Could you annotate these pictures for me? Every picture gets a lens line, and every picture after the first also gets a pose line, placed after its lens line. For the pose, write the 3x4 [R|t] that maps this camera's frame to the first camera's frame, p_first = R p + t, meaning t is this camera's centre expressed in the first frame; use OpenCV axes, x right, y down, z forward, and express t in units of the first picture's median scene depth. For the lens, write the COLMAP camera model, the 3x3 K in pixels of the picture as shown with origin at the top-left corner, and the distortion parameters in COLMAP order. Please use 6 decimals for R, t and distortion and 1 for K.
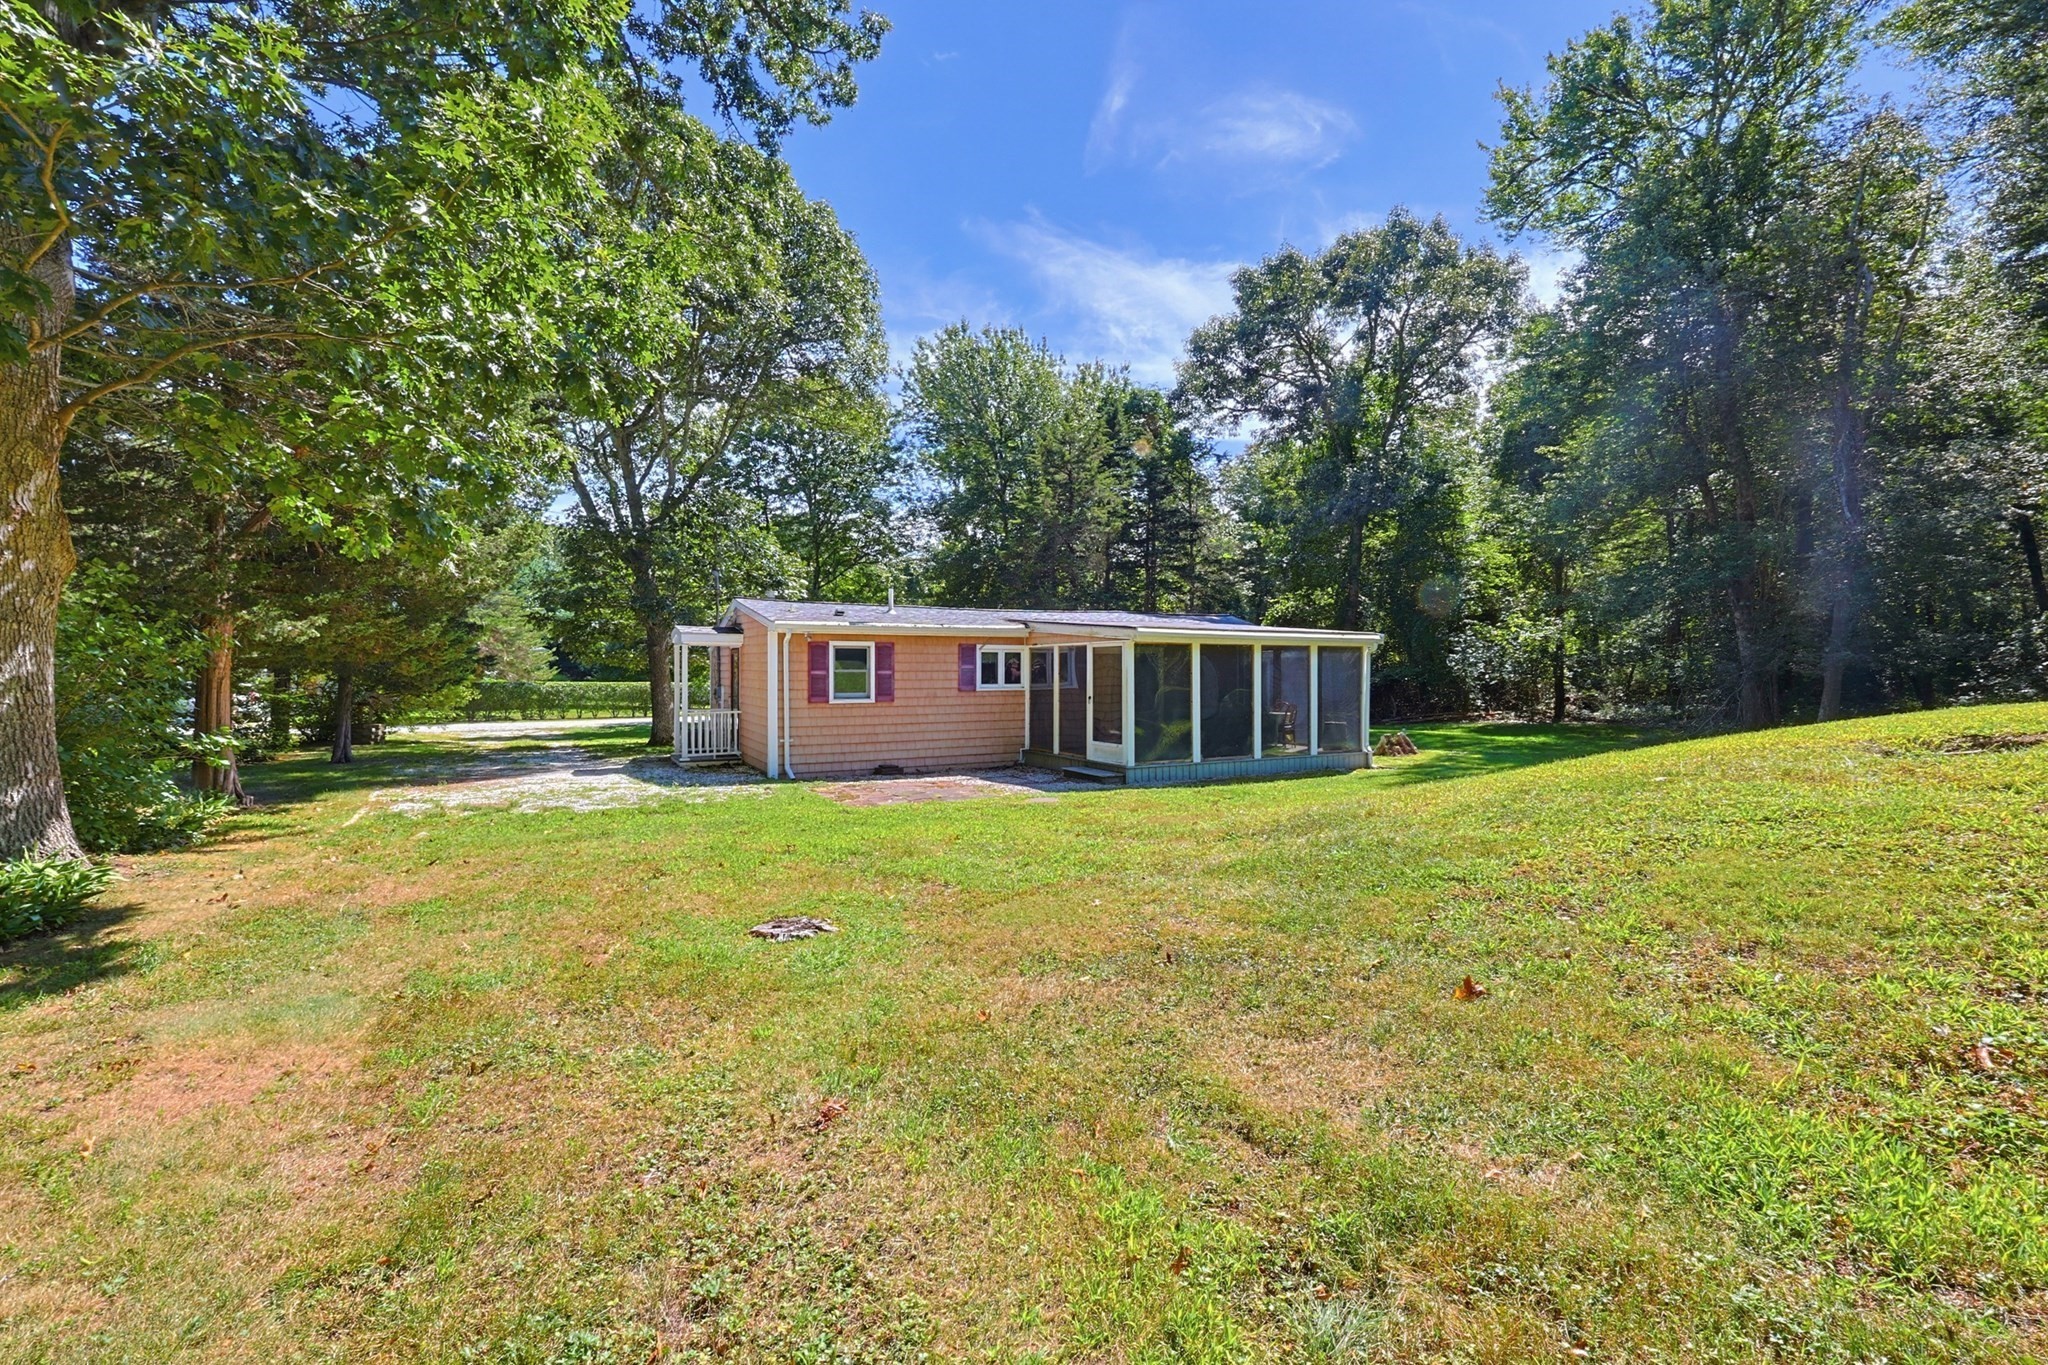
lens RADIAL K [[863.0, 0, 1024.0], [0, 863.0, 682.5], [0, 0, 1]] dist [-0.000023, 0.000124]
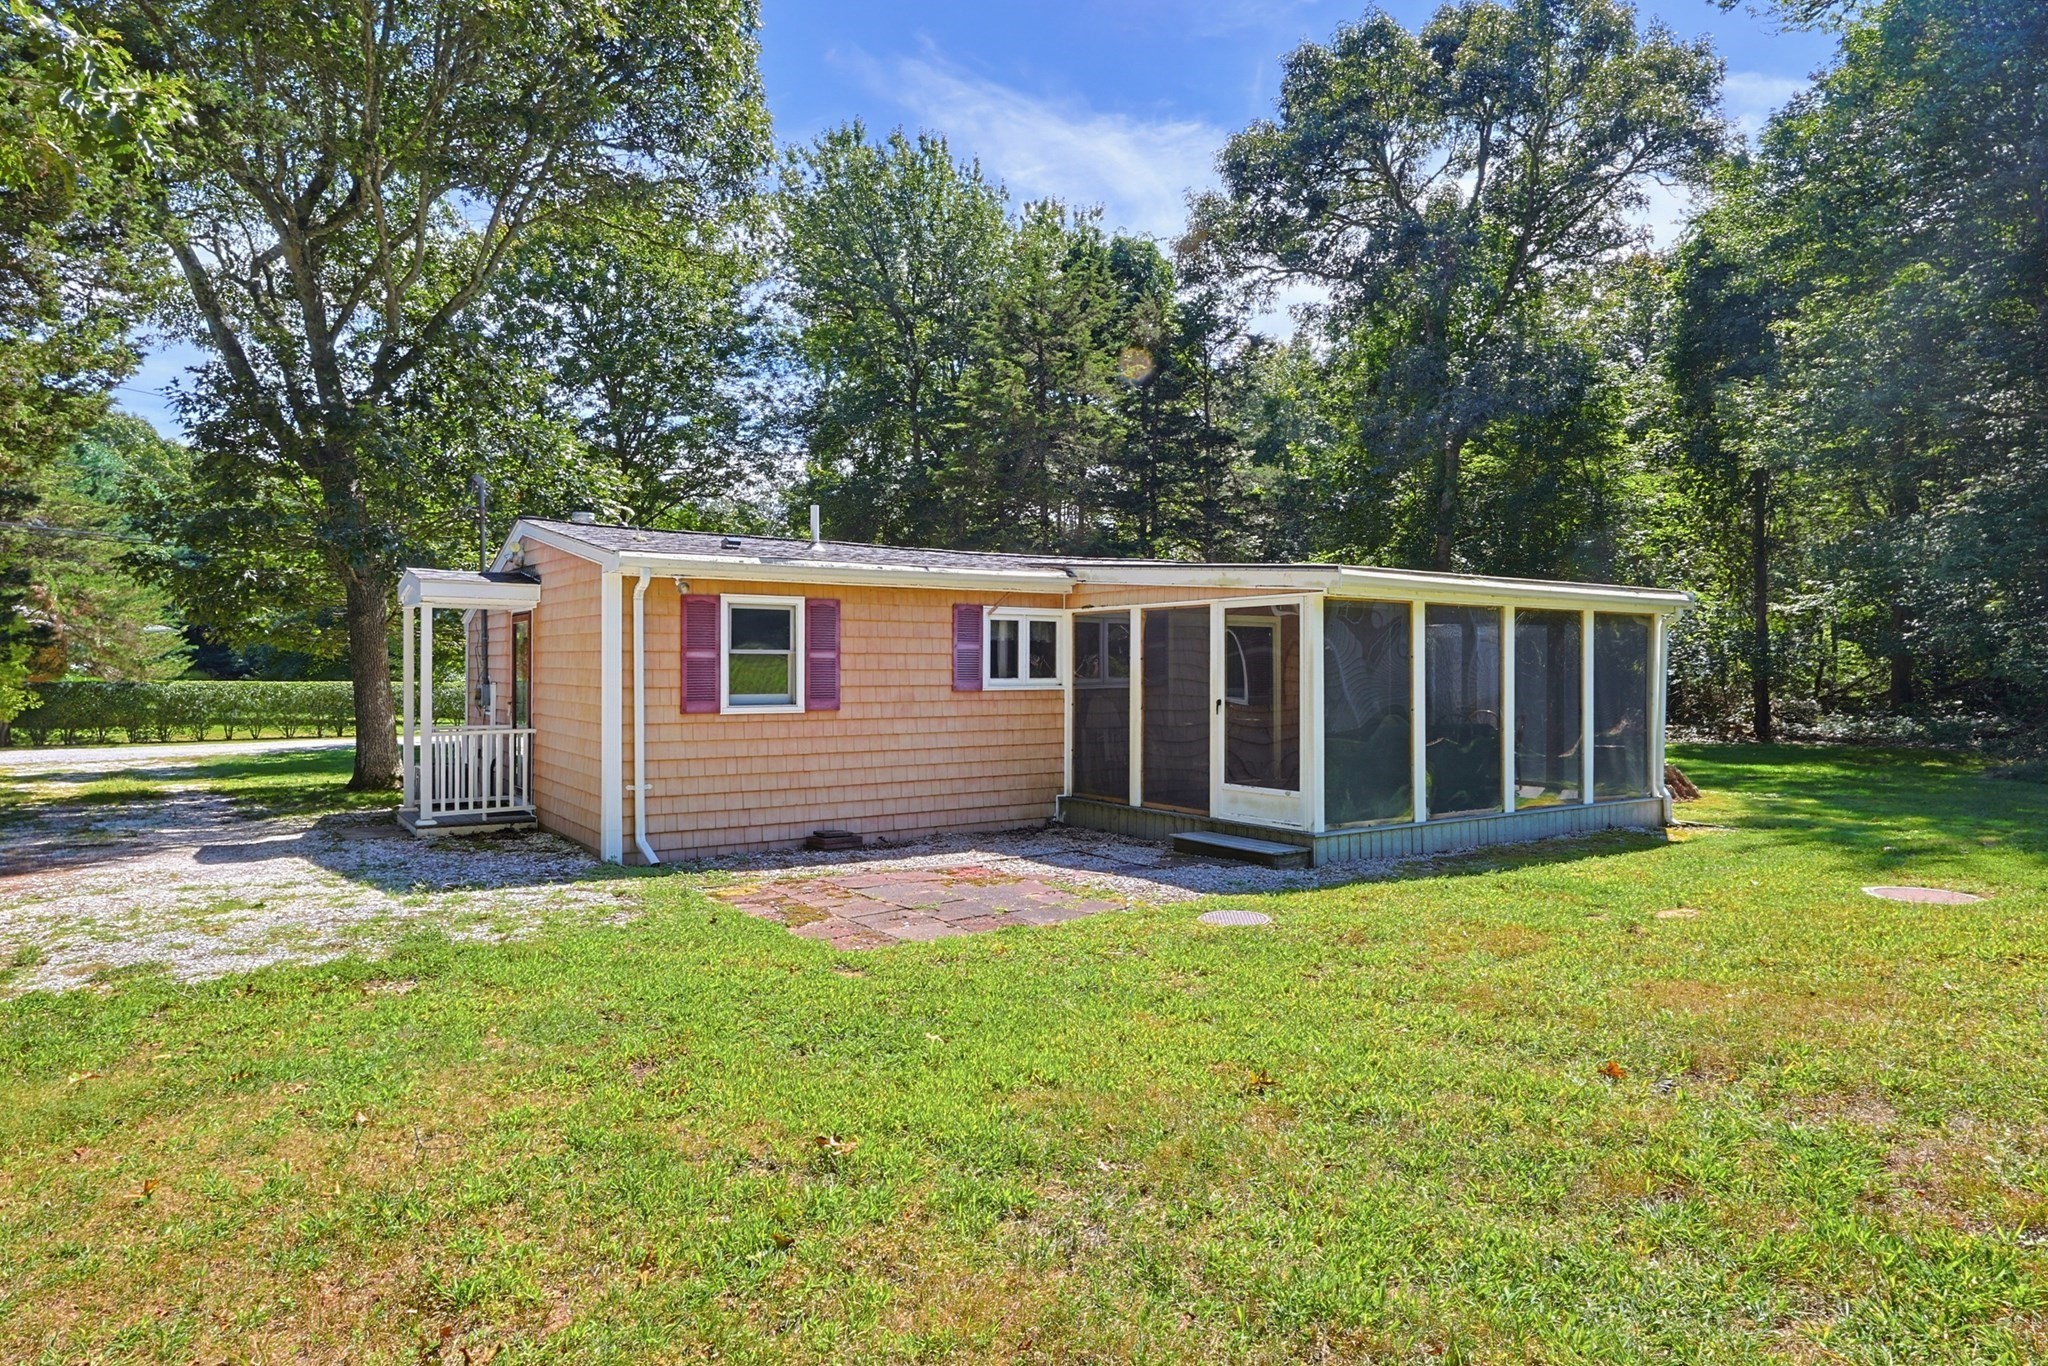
lens RADIAL K [[1226.9, 0, 1024.0], [0, 1226.9, 683.0], [0, 0, 1]] dist [-0.000864, -0.001194]
pose [[0.995343, -0.000145, 0.096394, -0.066747], [0.000265, 0.999999, -0.001240, 0.003686], [-0.096394, 0.001260, 0.995342, 0.144239]]
